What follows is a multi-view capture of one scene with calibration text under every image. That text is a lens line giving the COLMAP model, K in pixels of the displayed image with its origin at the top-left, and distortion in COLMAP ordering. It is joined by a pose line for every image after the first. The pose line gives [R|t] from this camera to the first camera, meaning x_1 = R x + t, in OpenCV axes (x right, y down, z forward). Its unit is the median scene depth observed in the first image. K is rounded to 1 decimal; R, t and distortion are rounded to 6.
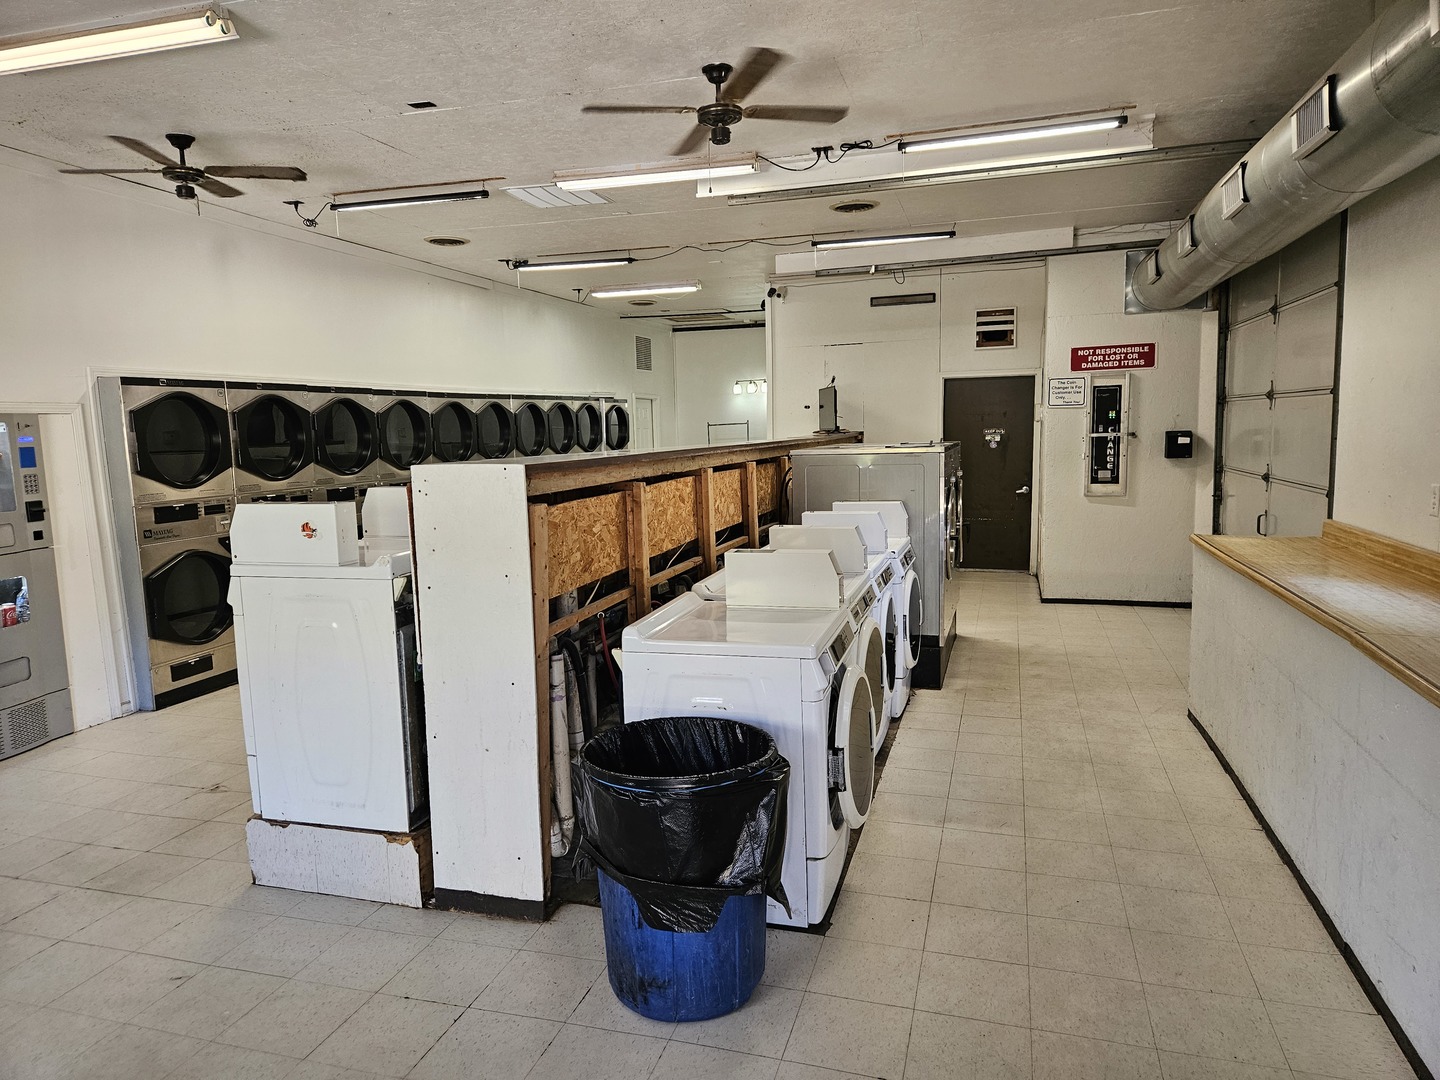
lens RADIAL K [[955.7, 0, 717.5], [0, 955.7, 534.4], [0, 0, 1]] dist [0.104303, -0.106322]
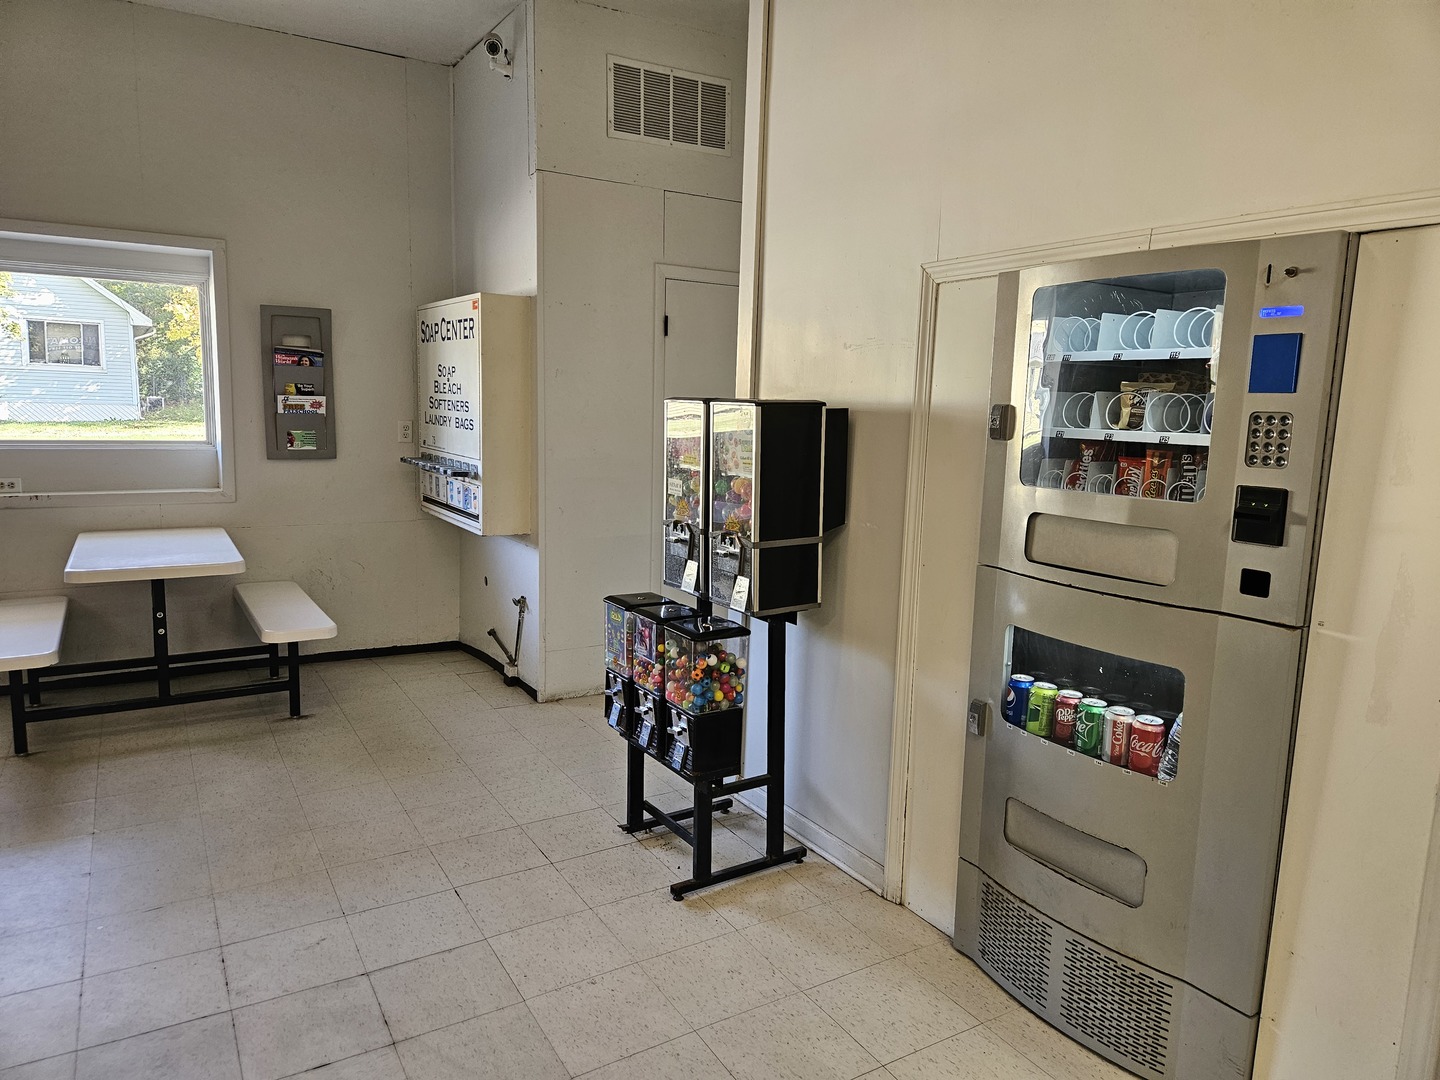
lens RADIAL K [[955.7, 0, 717.5], [0, 955.7, 534.4], [0, 0, 1]] dist [0.104303, -0.106322]
pose [[-0.672652, 0.111339, -0.731534, -0.288419], [-0.094291, 0.967659, 0.233978, -0.078937], [0.733927, 0.226363, -0.640400, 1.043478]]
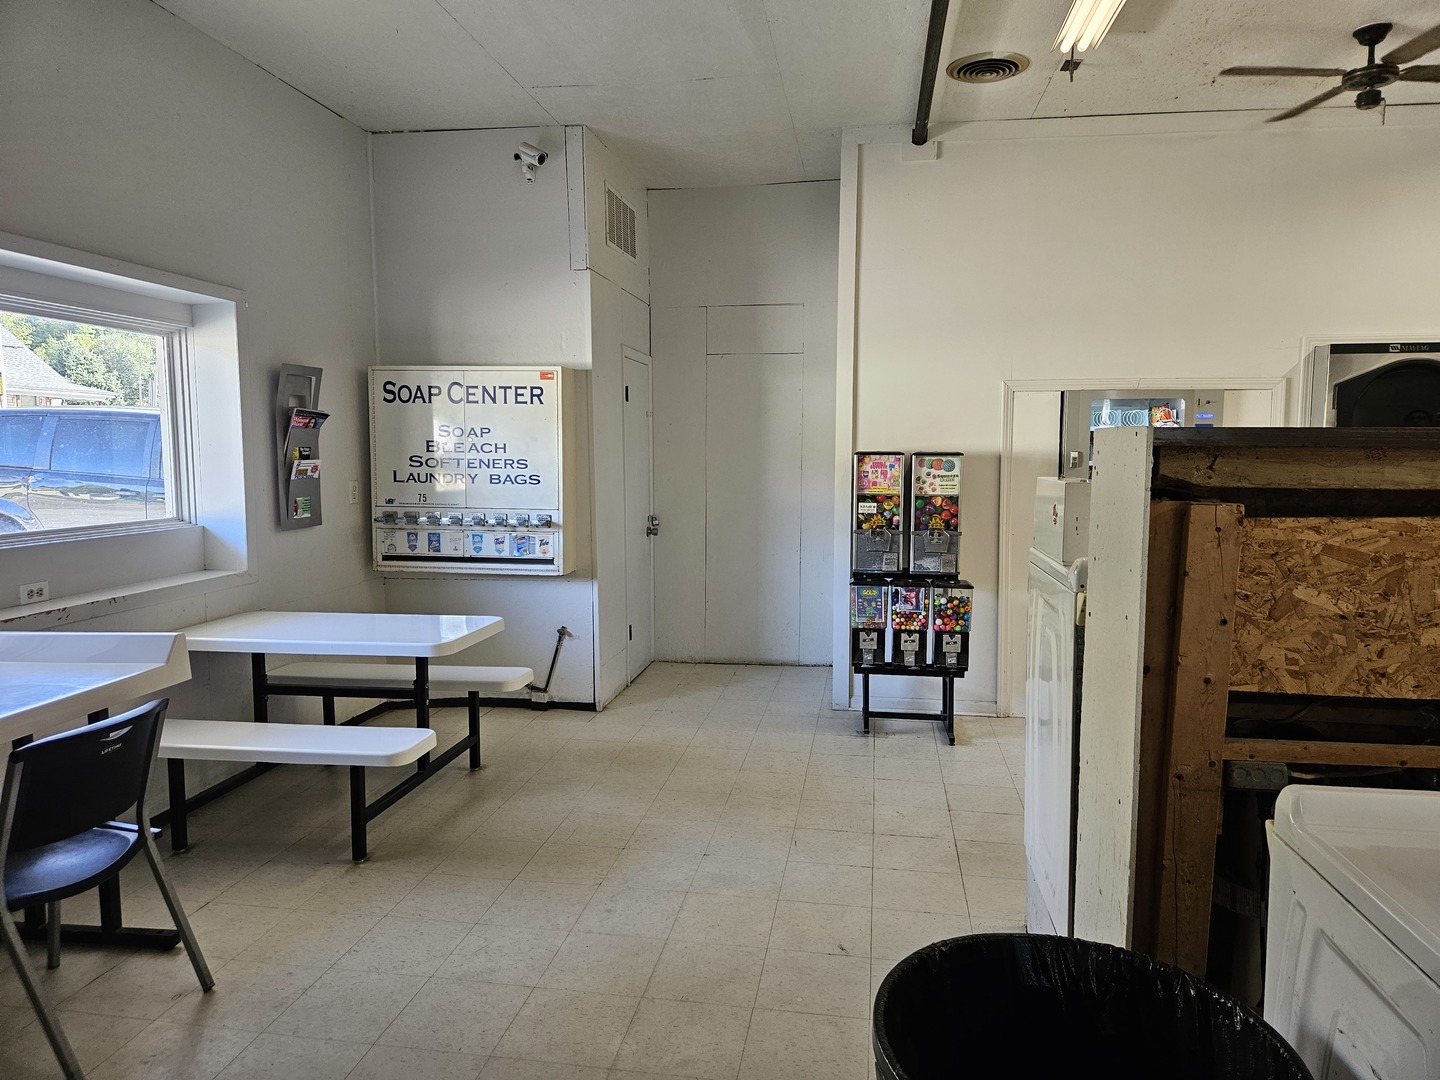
lens RADIAL K [[955.7, 0, 717.5], [0, 955.7, 534.4], [0, 0, 1]] dist [0.104303, -0.106322]
pose [[0.131631, 0.118986, -0.984132, 0.185093], [-0.121255, 0.987248, 0.103144, -0.021483], [0.983855, 0.105754, 0.144381, 0.380691]]
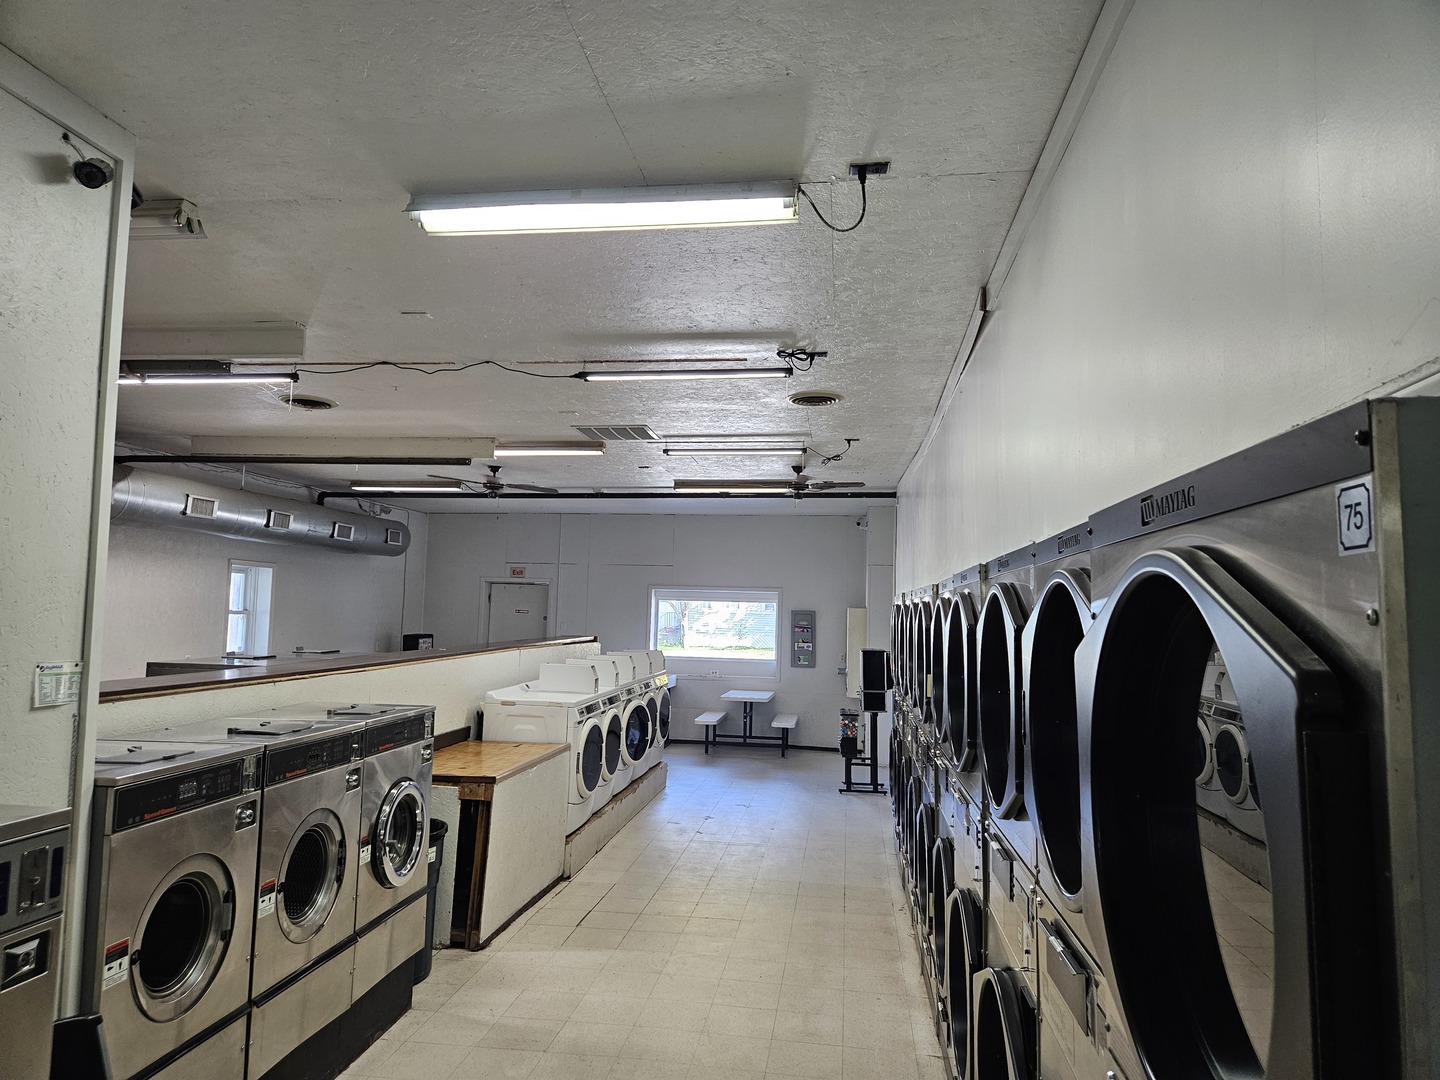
lens RADIAL K [[955.7, 0, 717.5], [0, 955.7, 534.4], [0, 0, 1]] dist [0.104303, -0.106322]
pose [[-0.987334, -0.010674, -0.158298, -0.114316], [-0.016912, 0.999130, 0.038111, -0.314063], [0.157754, 0.040305, -0.986656, 2.459092]]
